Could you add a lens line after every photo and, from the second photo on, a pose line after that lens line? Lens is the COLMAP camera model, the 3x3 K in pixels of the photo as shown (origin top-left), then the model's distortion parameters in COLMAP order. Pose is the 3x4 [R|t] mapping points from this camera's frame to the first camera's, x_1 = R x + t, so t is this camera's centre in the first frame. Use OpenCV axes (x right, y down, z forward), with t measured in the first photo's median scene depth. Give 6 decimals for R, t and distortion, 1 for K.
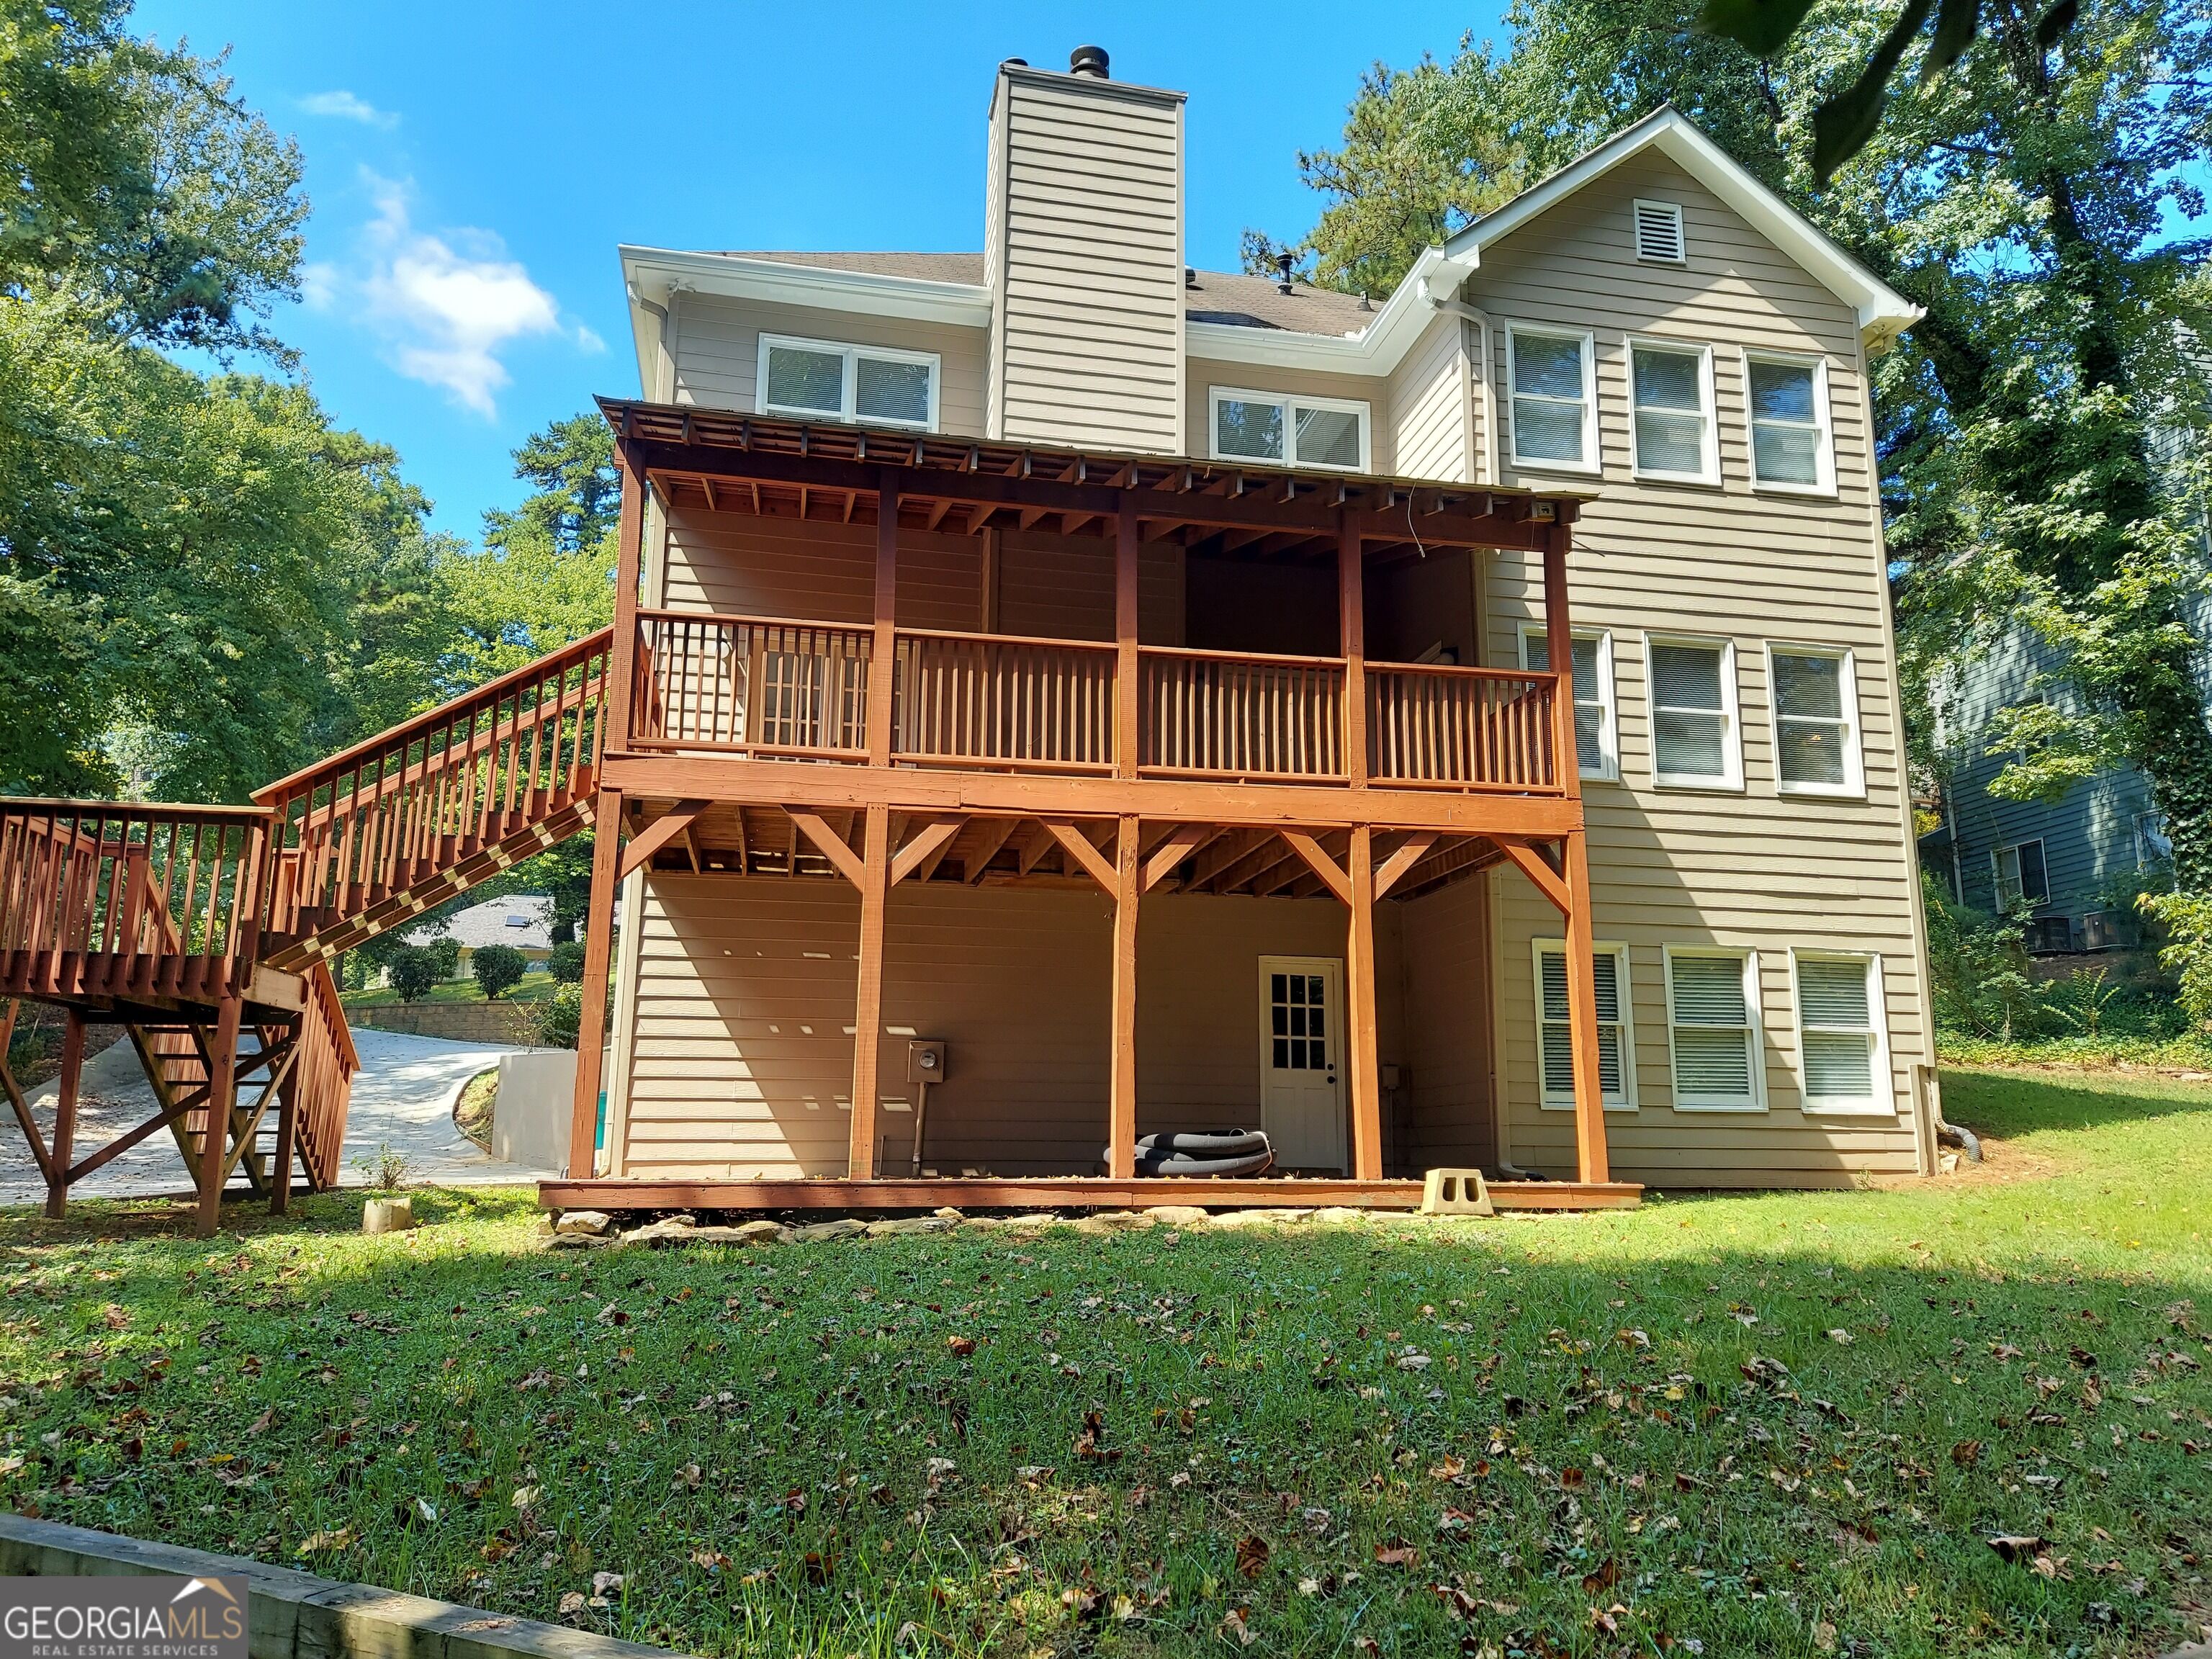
lens RADIAL K [[1577.8, 0, 1123.9], [0, 1577.8, 827.9], [0, 0, 1]] dist [0.056428, -0.037605]
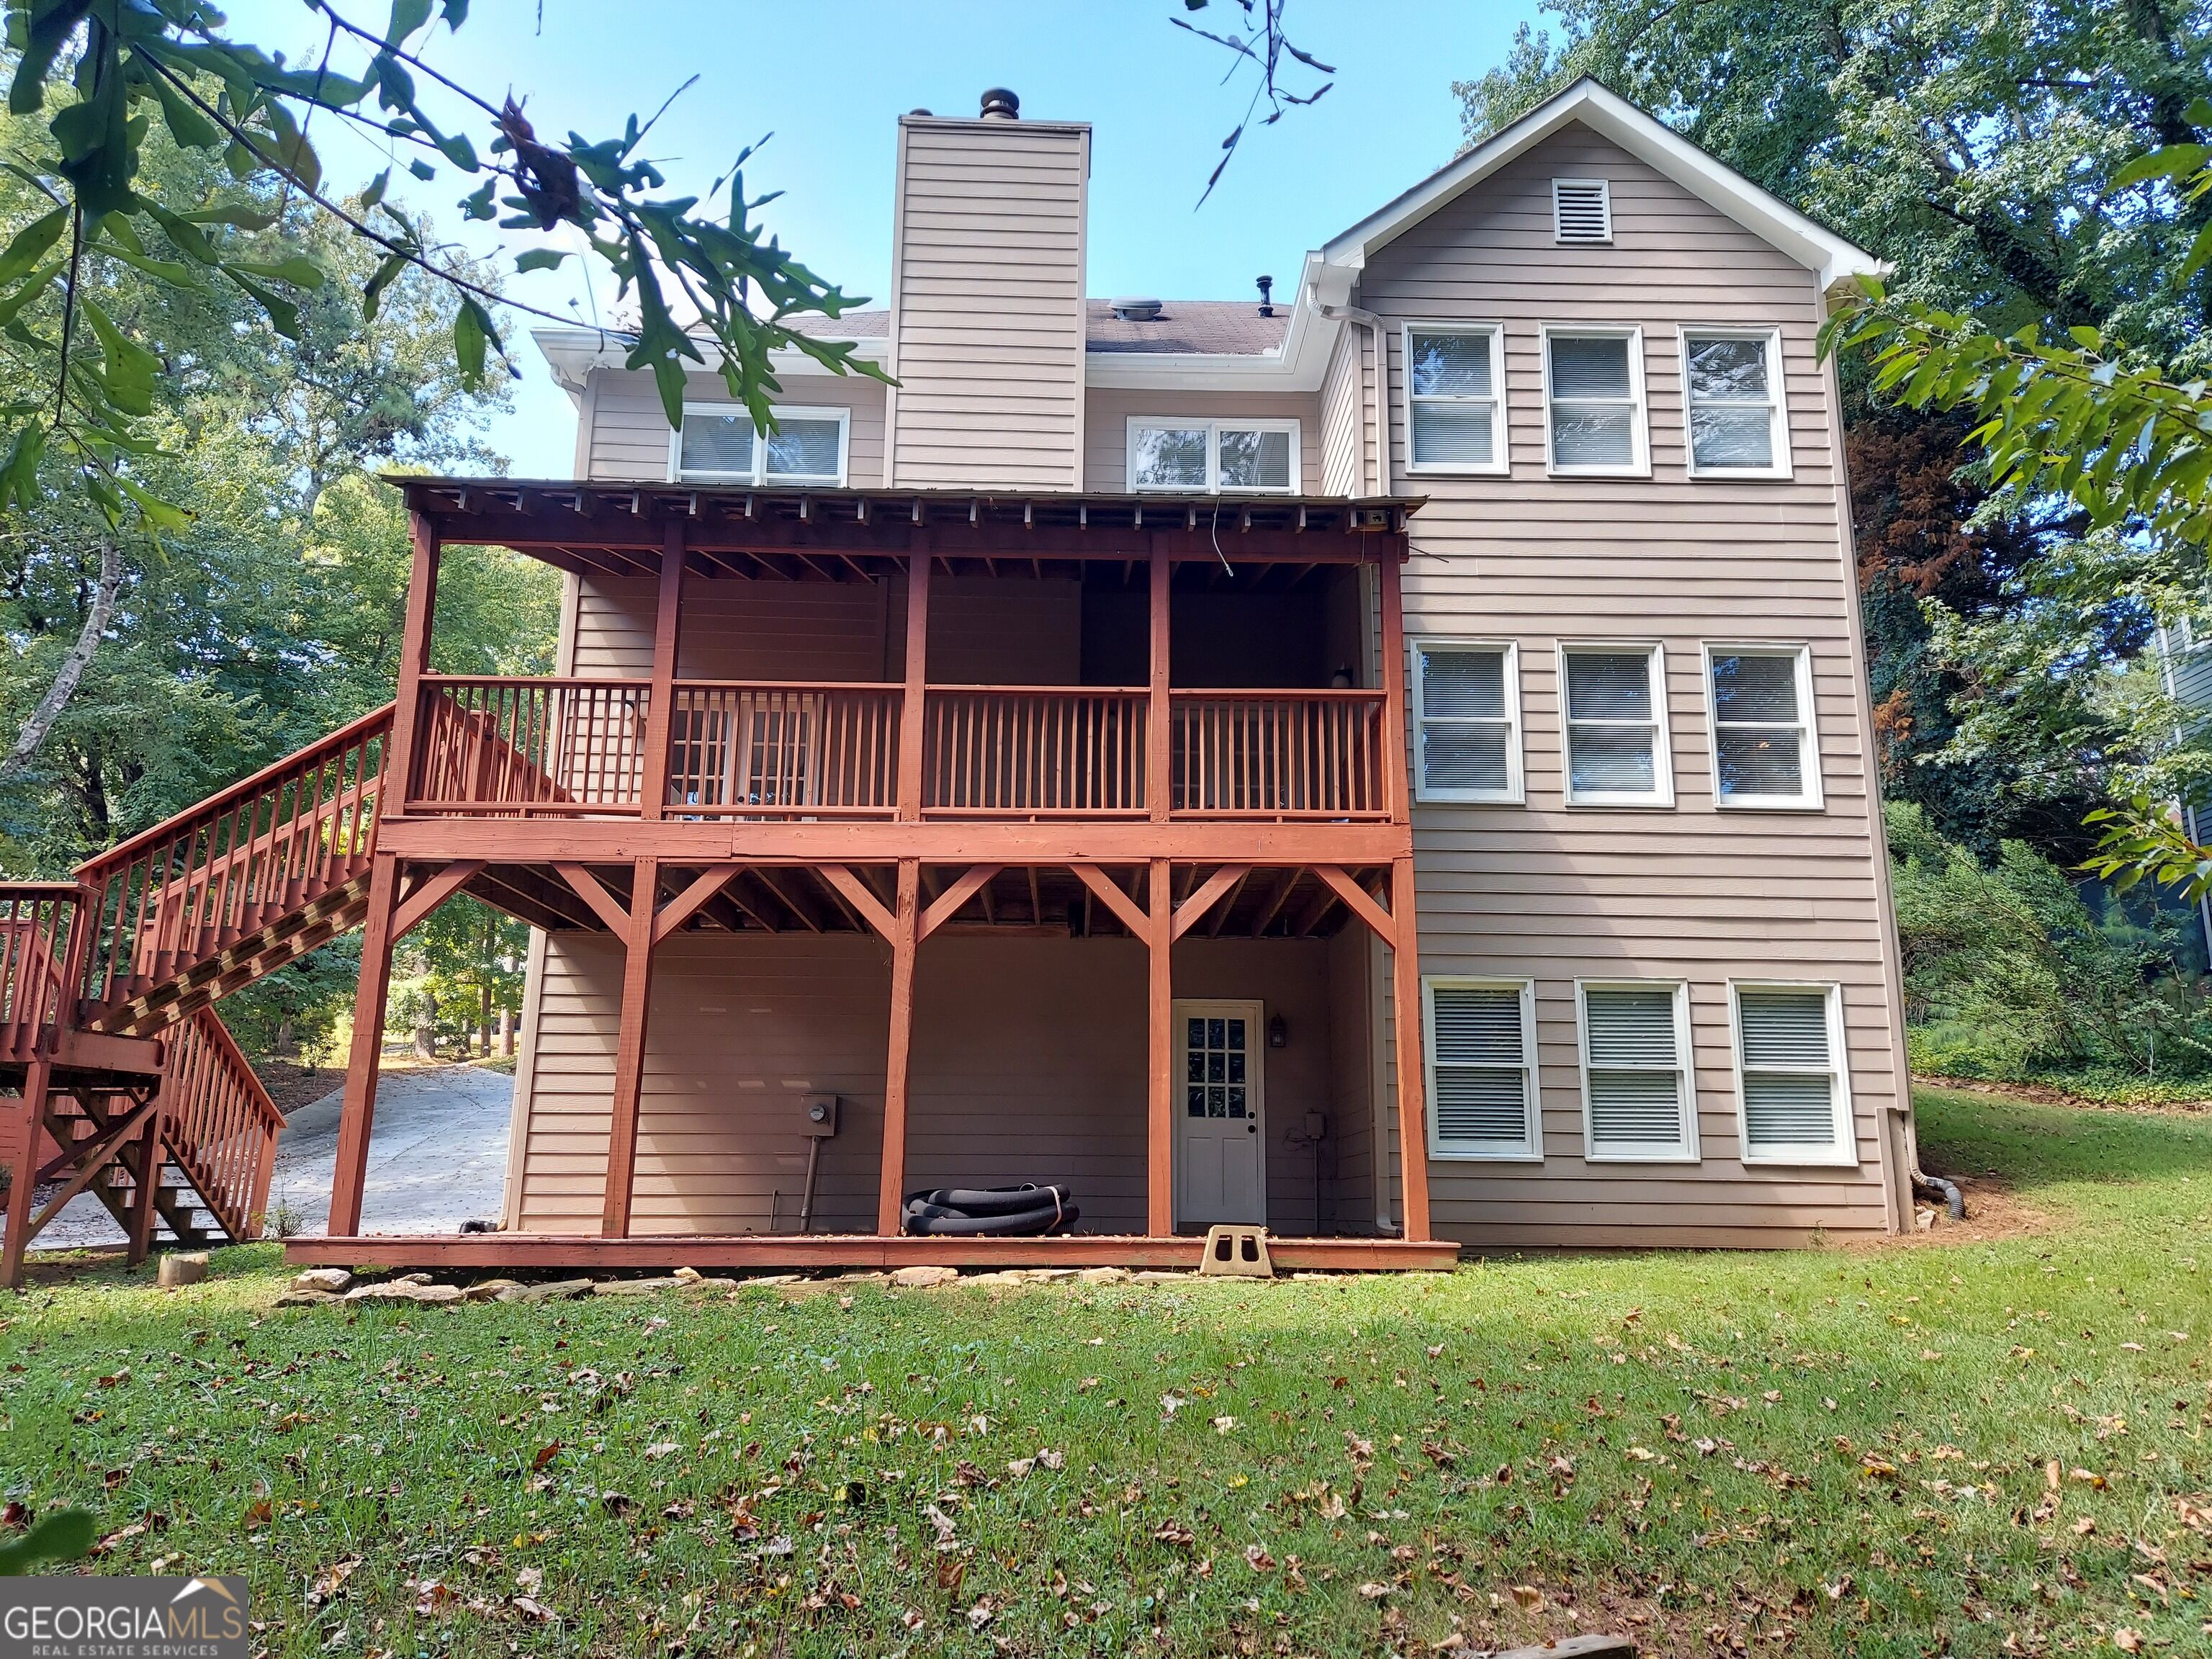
lens RADIAL K [[1577.8, 0, 1112.6], [0, 1577.8, 831.5], [0, 0, 1]] dist [0.056428, -0.037605]
pose [[0.984001, -0.039899, -0.173639, 0.231791], [0.035178, 0.998925, -0.030181, 0.006800], [0.174657, 0.023590, 0.984347, 0.049748]]
